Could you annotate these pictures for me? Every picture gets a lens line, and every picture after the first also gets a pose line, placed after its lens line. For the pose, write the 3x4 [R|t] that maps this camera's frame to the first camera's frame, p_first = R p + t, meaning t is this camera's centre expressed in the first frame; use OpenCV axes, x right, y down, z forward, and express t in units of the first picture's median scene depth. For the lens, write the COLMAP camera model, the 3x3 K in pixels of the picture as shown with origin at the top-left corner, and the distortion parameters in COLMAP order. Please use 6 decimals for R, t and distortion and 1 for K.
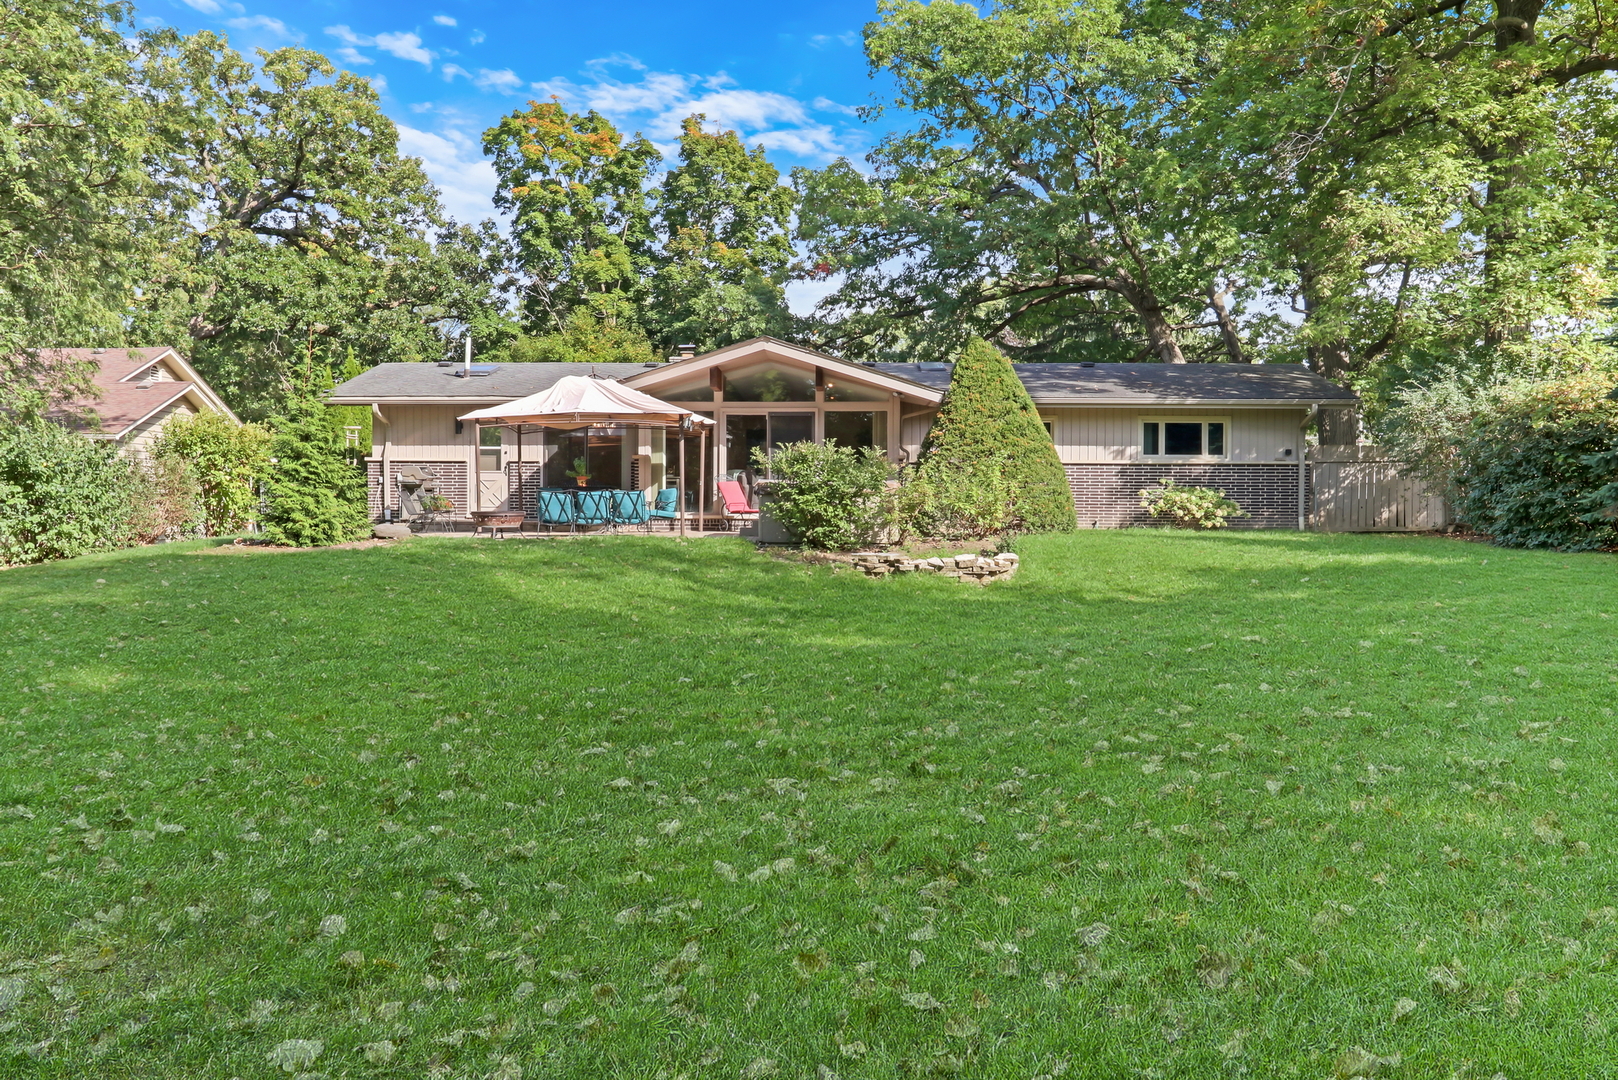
lens RADIAL K [[1367.5, 0, 806.7], [0, 1367.5, 536.7], [0, 0, 1]] dist [-0.004079, -0.000141]
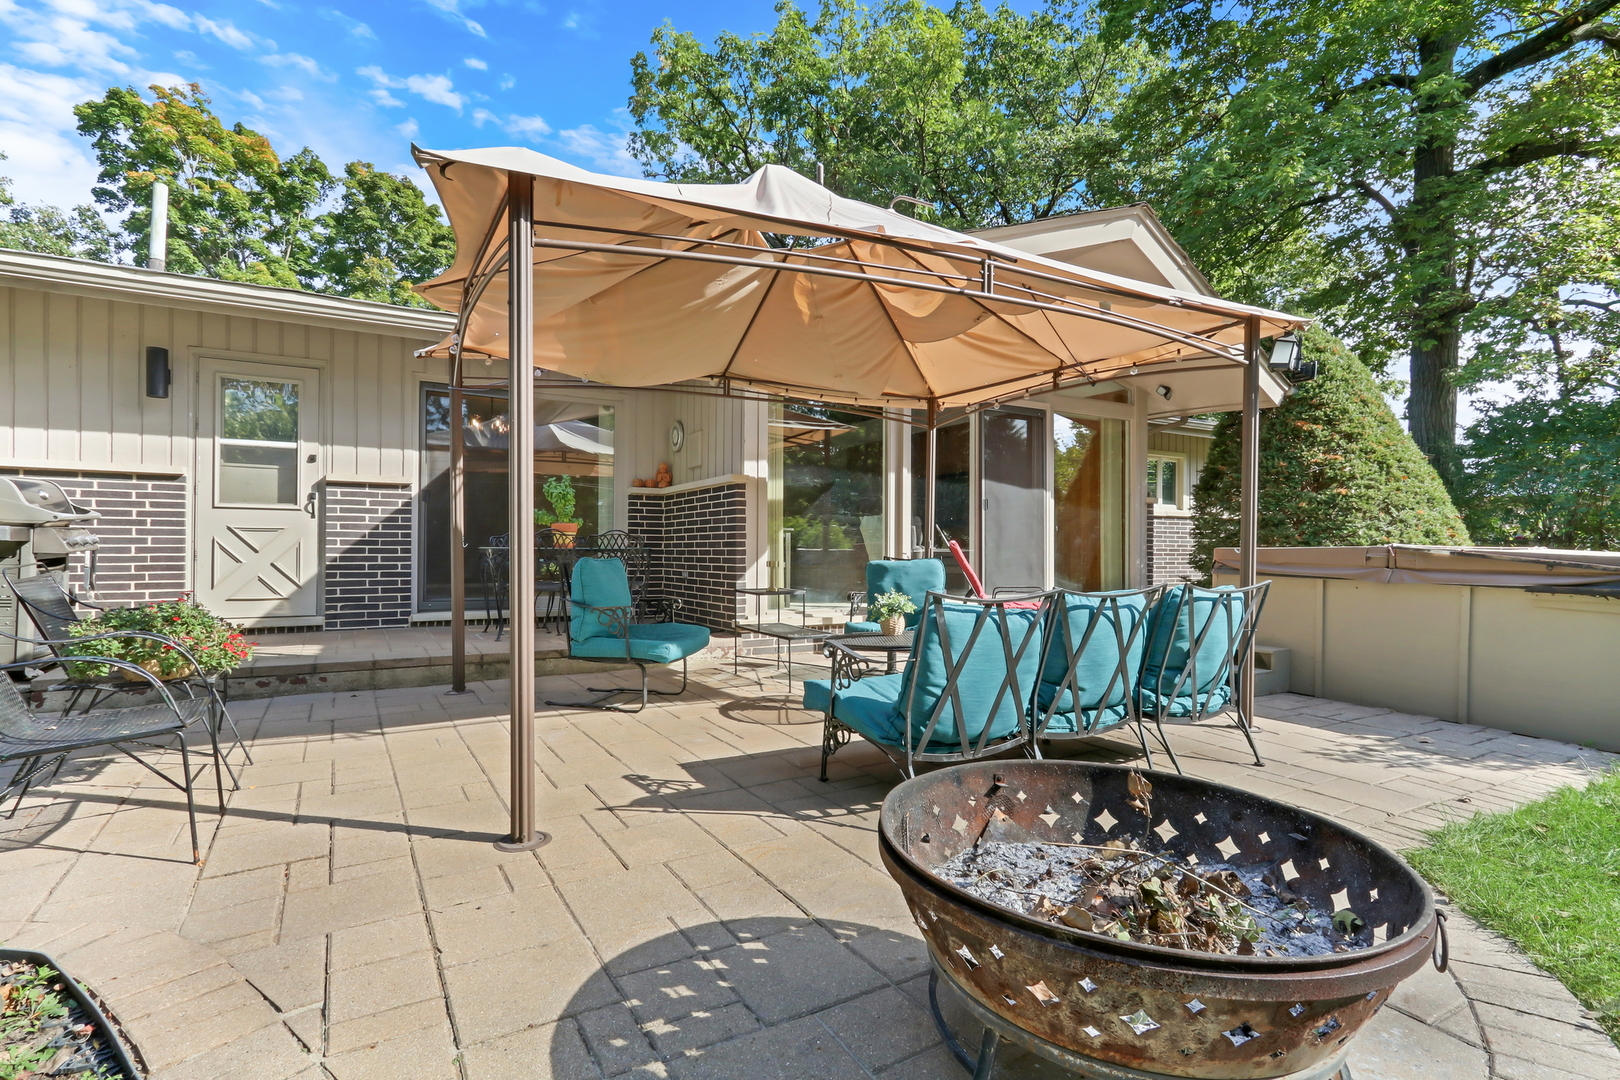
lens RADIAL K [[774.6, 0, 809.2], [0, 774.6, 543.6], [0, 0, 1]] dist [0.002963, 0.000671]
pose [[0.849468, 0.005120, 0.527615, -0.216282], [0.005430, 0.999815, -0.018444, -0.032437], [-0.527612, 0.018533, 0.849283, 0.737657]]
